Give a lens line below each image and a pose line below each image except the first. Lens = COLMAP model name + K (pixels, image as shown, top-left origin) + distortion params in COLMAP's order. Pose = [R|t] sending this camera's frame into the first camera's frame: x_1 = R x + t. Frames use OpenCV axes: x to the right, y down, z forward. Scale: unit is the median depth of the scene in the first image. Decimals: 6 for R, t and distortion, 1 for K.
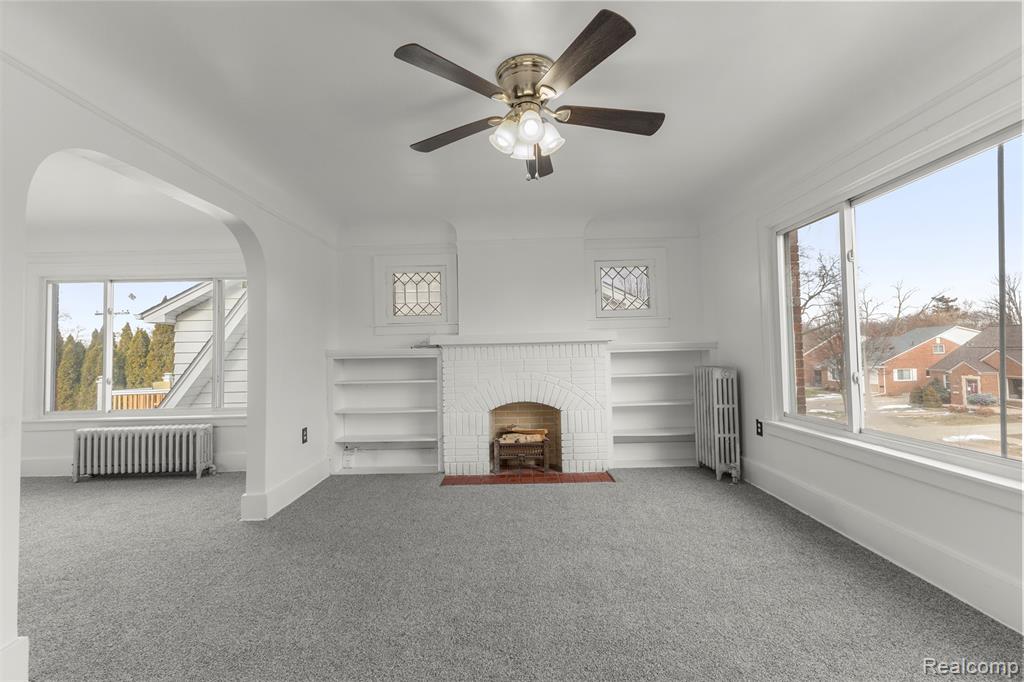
lens RADIAL K [[441.5, 0, 513.5], [0, 441.5, 336.6], [0, 0, 1]] dist [0.009727, -0.001656]
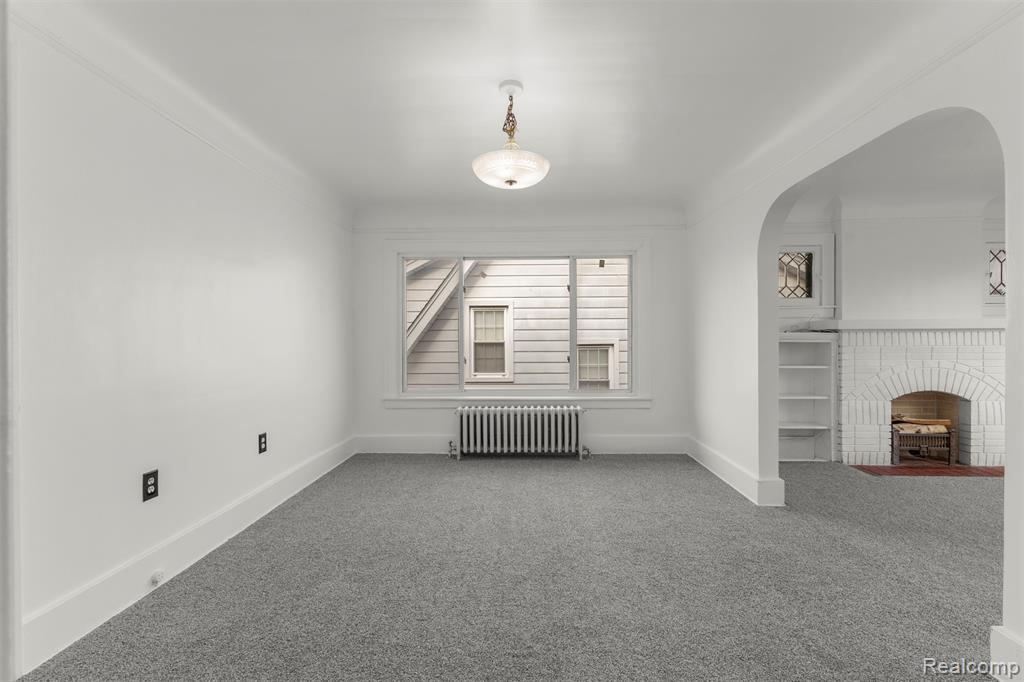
lens RADIAL K [[441.5, 0, 515.7], [0, 441.5, 341.3], [0, 0, 1]] dist [0.009727, -0.001656]
pose [[0.999424, 0.019405, -0.027840, -0.838459], [-0.018348, 0.999119, 0.037740, 0.021185], [0.028547, -0.037207, 0.998900, 0.022642]]
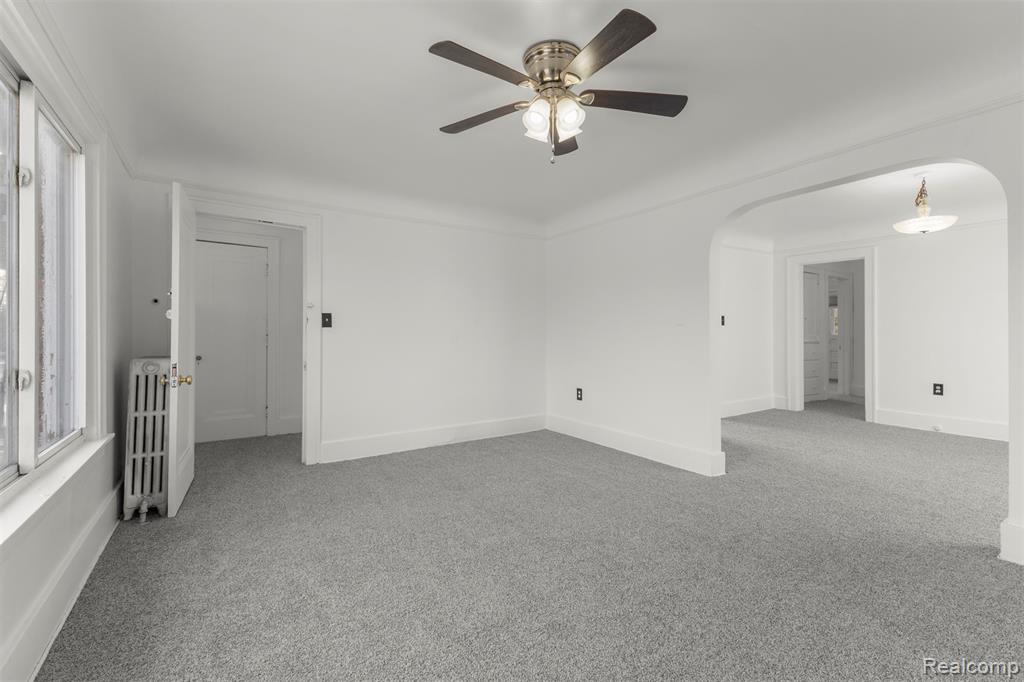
lens RADIAL K [[441.5, 0, 507.3], [0, 441.5, 333.5], [0, 0, 1]] dist [0.009727, -0.001656]
pose [[-0.842894, 0.023912, -0.537549, 0.337010], [0.041485, 0.998926, -0.020615, 0.034609], [0.536479, -0.039676, -0.842981, 0.878235]]
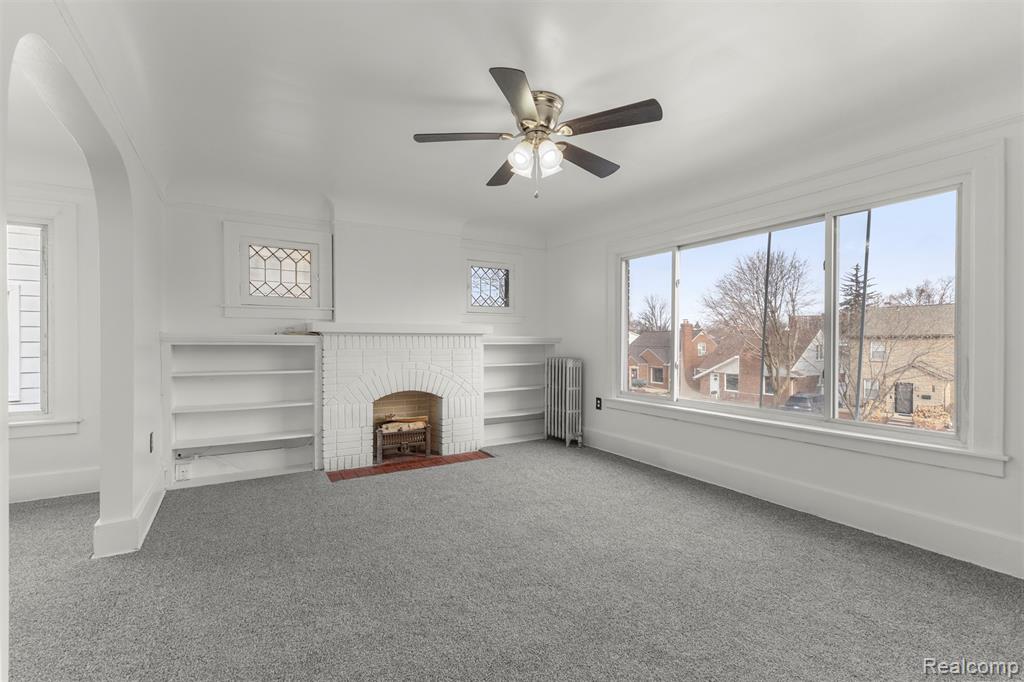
lens RADIAL K [[441.5, 0, 514.9], [0, 441.5, 346.0], [0, 0, 1]] dist [0.009727, -0.001656]
pose [[0.851492, 0.021182, 0.523939, -0.303521], [-0.041303, 0.998789, 0.026745, 0.006464], [-0.522738, -0.044414, 0.851336, 0.005905]]
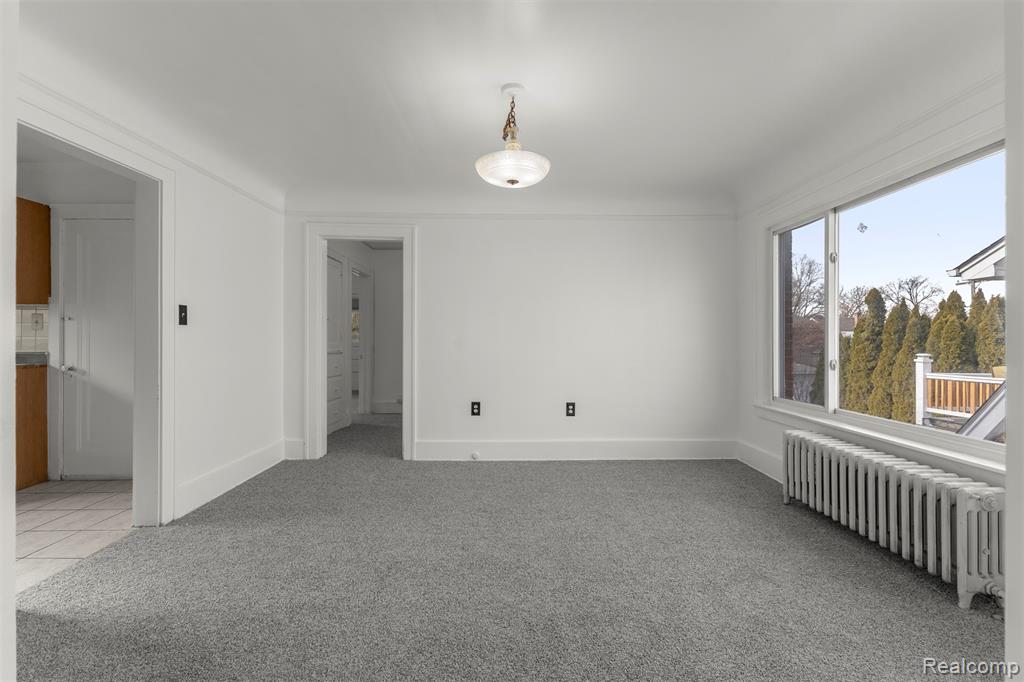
lens RADIAL K [[441.5, 0, 515.7], [0, 441.5, 335.2], [0, 0, 1]] dist [0.009727, -0.001656]
pose [[0.015161, 0.017448, -0.999733, -0.288475], [0.036771, 0.999162, 0.017996, 0.030436], [0.999209, -0.037034, 0.014507, 0.571272]]
